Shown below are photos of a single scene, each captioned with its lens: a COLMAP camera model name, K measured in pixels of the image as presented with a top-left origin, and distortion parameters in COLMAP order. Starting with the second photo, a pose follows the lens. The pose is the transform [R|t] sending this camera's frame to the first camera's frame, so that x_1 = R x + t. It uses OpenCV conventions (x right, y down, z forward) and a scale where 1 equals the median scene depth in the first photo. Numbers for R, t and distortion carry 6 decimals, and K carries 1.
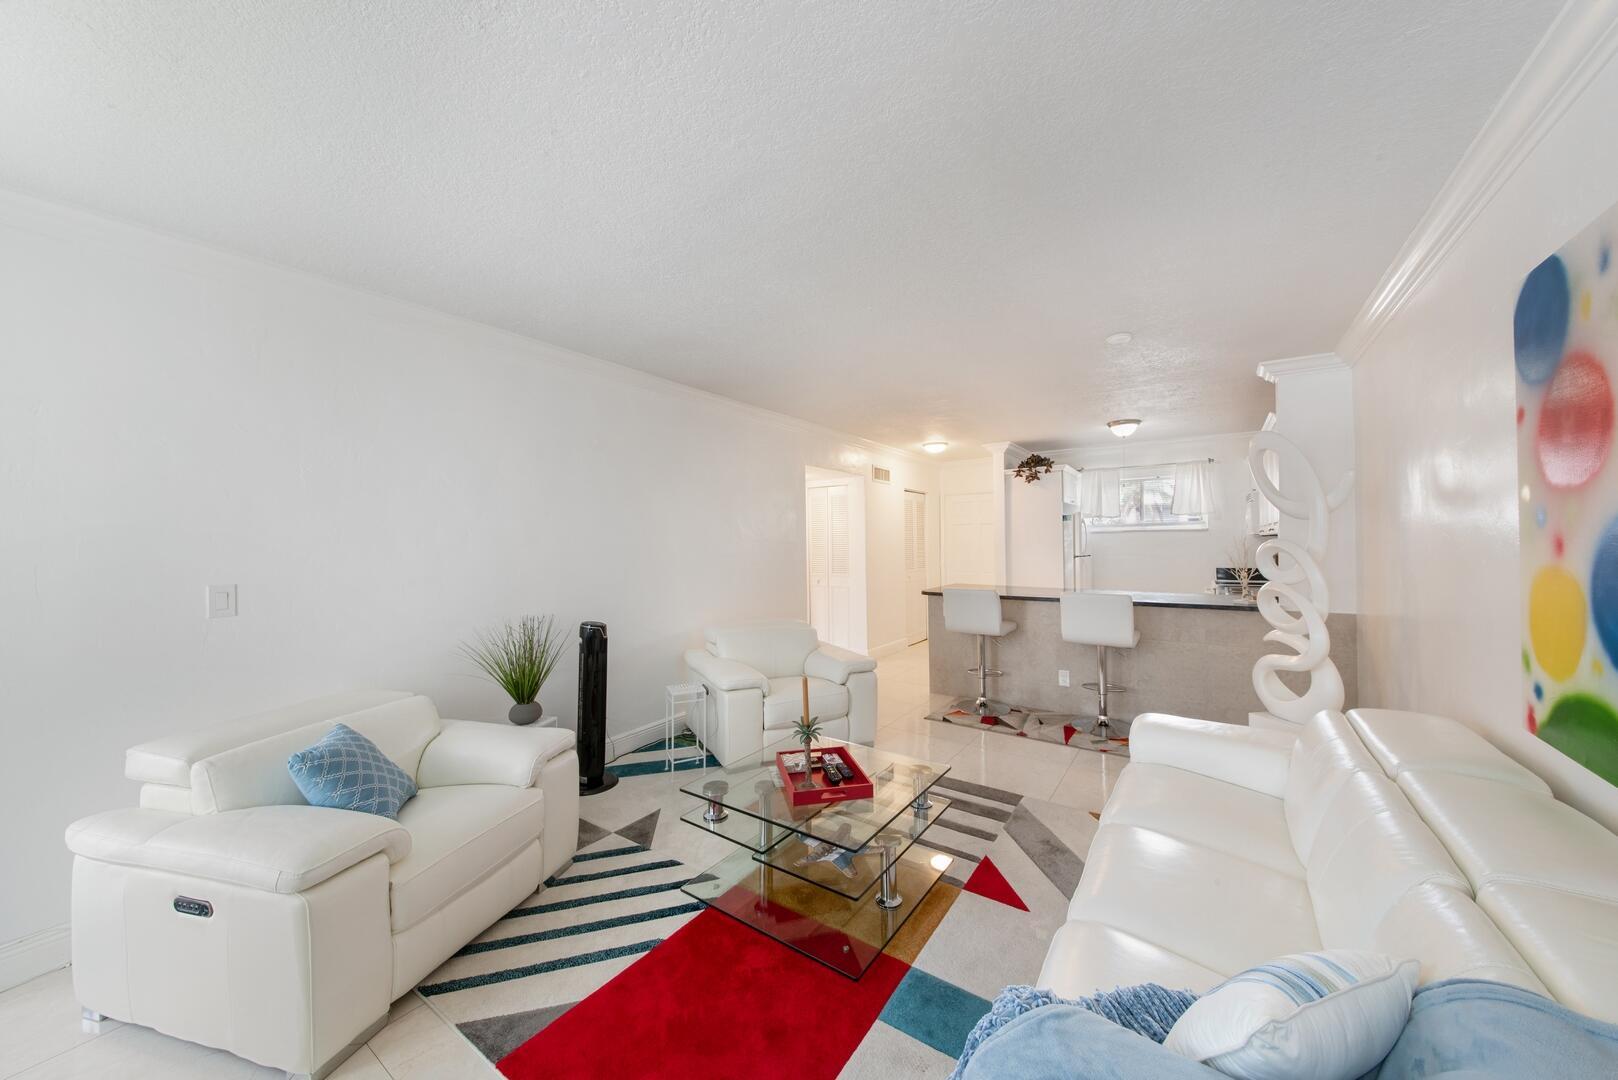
lens RADIAL K [[559.5, 0, 811.3], [0, 559.5, 547.0], [0, 0, 1]] dist [0.032615, -0.014866]
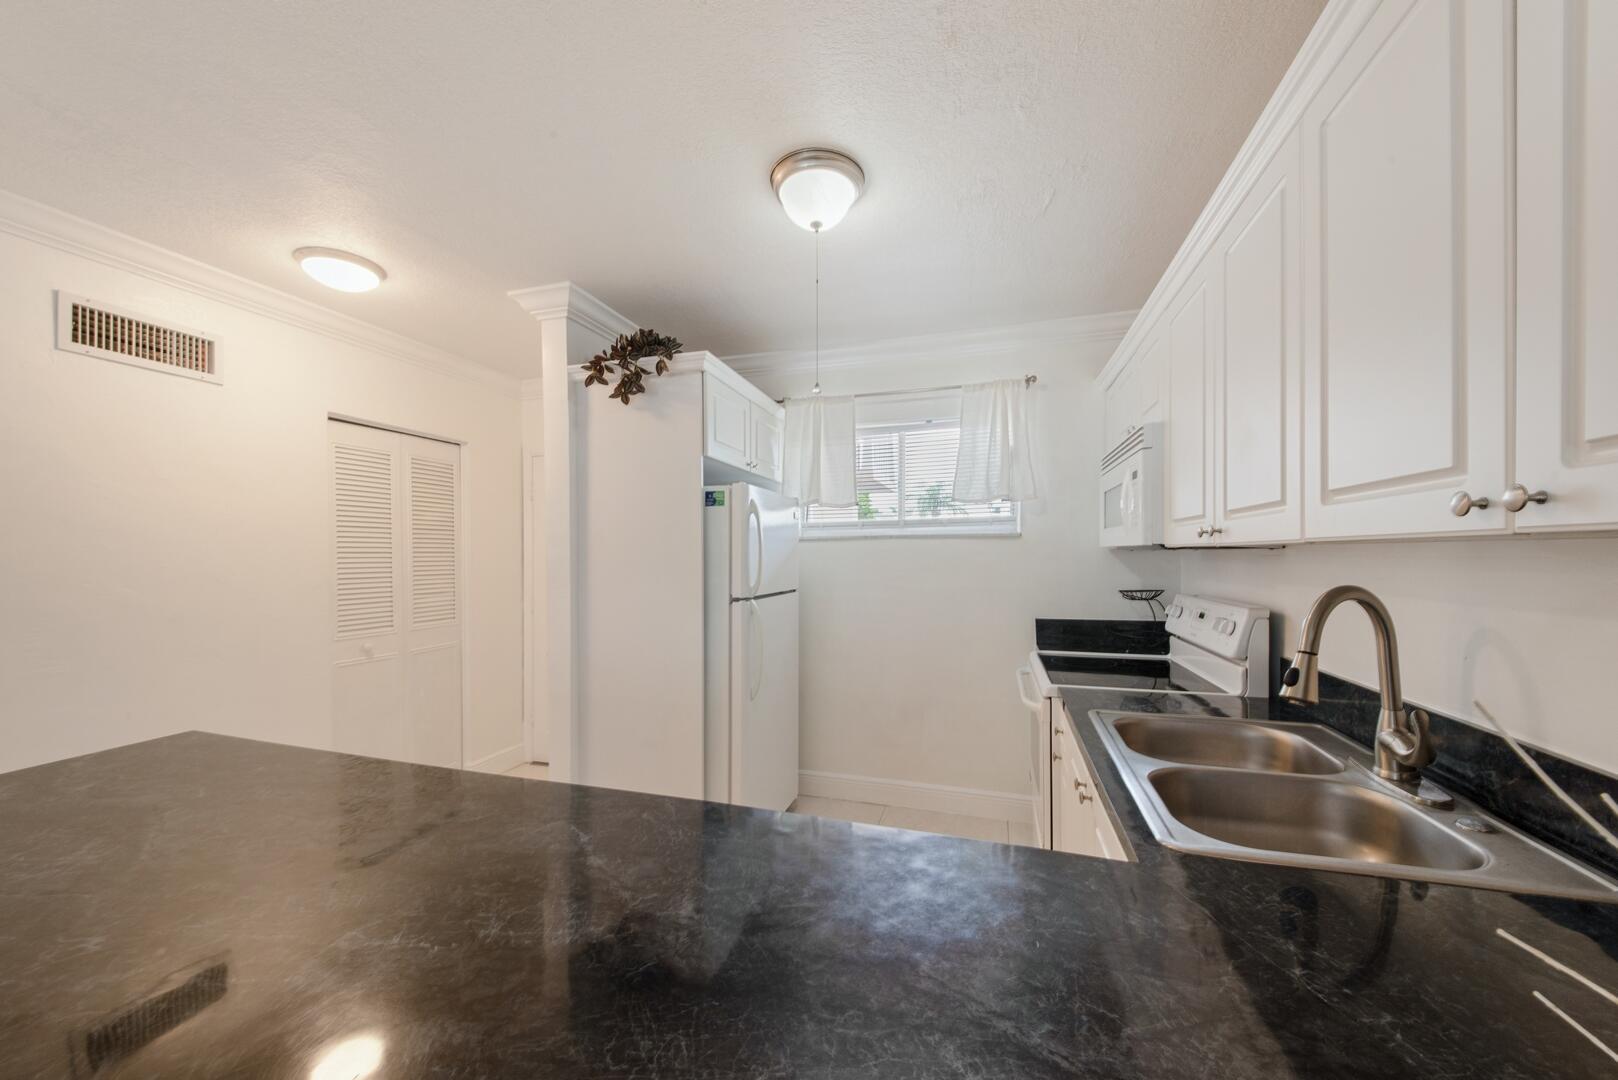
lens RADIAL K [[588.9, 0, 814.9], [0, 588.9, 571.6], [0, 0, 1]] dist [0.019515, -0.000008]
pose [[0.949286, -0.002841, 0.314401, 0.404726], [-0.001951, 0.999887, 0.014927, -0.008751], [-0.314408, -0.014783, 0.949173, 0.621069]]
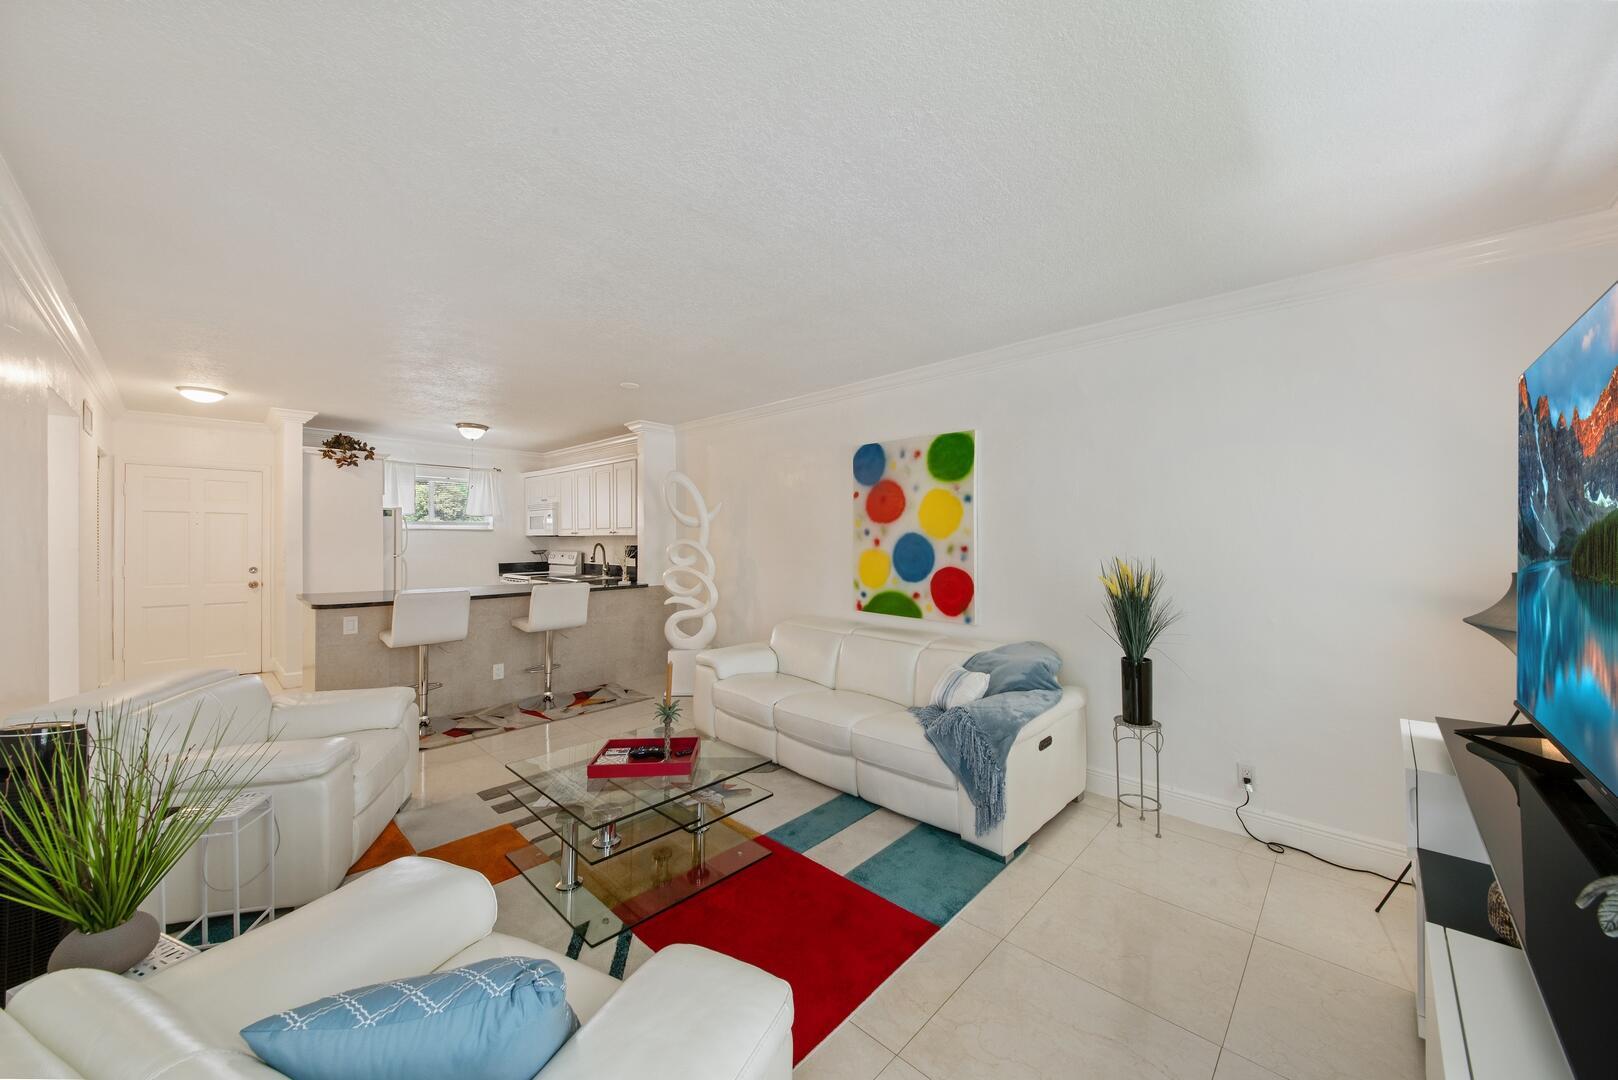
lens RADIAL K [[580.3, 0, 819.6], [0, 580.3, 542.2], [0, 0, 1]] dist [0.000281, -0.000065]
pose [[0.134279, 0.005354, 0.990929, -0.382644], [0.003014, 0.999979, -0.005811, 0.002892], [-0.990939, 0.003766, 0.134260, 0.199222]]
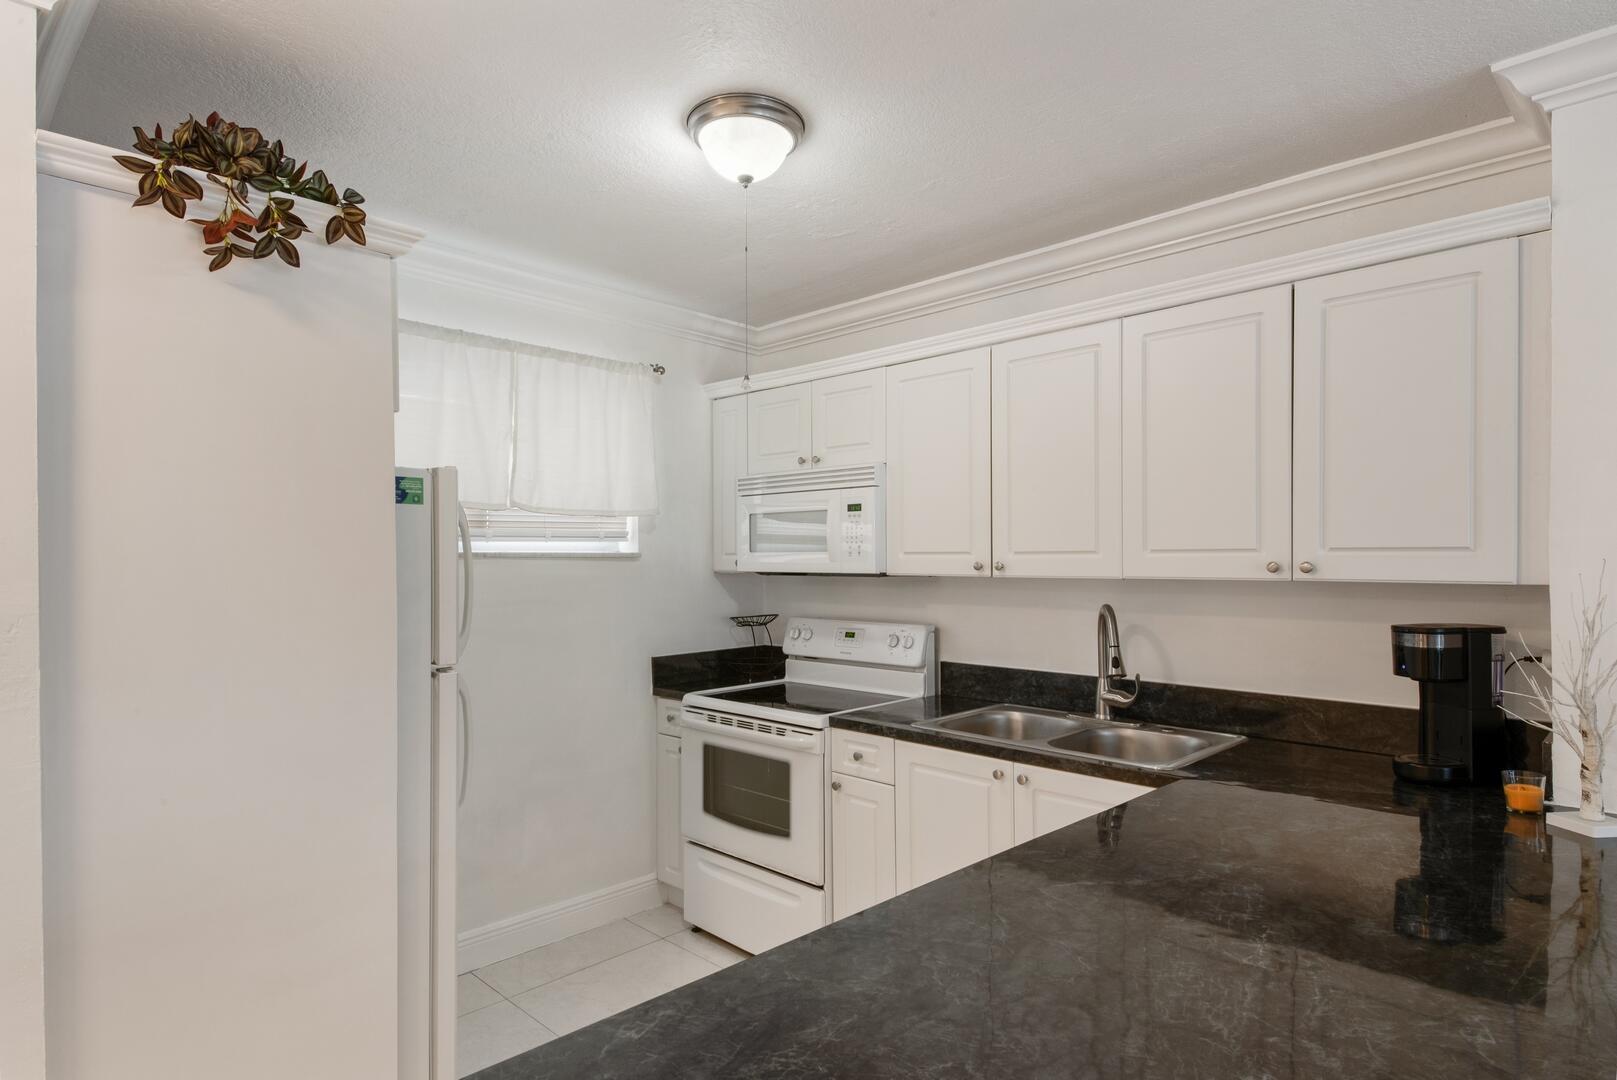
lens RADIAL K [[877.6, 0, 814.5], [0, 877.6, 545.2], [0, 0, 1]] dist [0.072258, -0.051625]
pose [[0.166638, 0.024871, 0.985704, 0.157815], [0.007476, 0.999621, -0.026486, -0.021765], [-0.985990, 0.011782, 0.166389, 0.819997]]
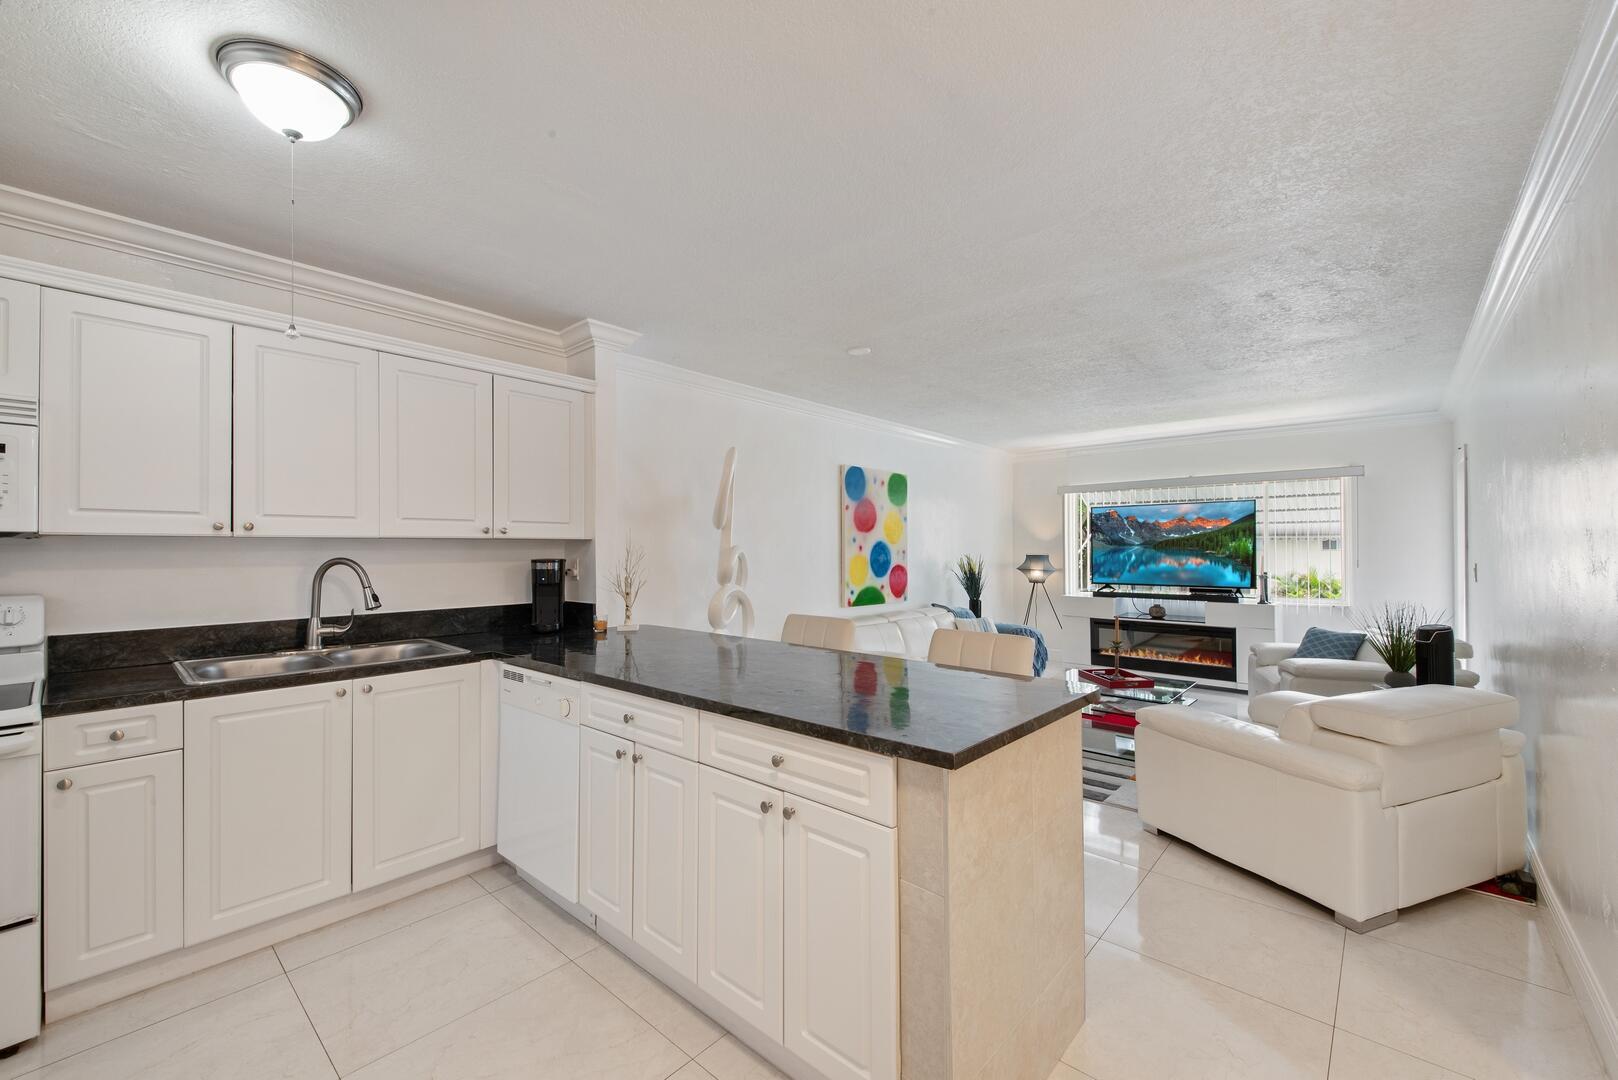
lens RADIAL K [[633.7, 0, 809.0], [0, 633.7, 540.0], [0, 0, 1]] dist [0.003390, 0.000200]
pose [[-0.993389, 0.013488, 0.114000, 0.266095], [0.012938, 0.999901, -0.005563, -0.008291], [-0.114064, -0.004051, -0.993465, 1.133132]]
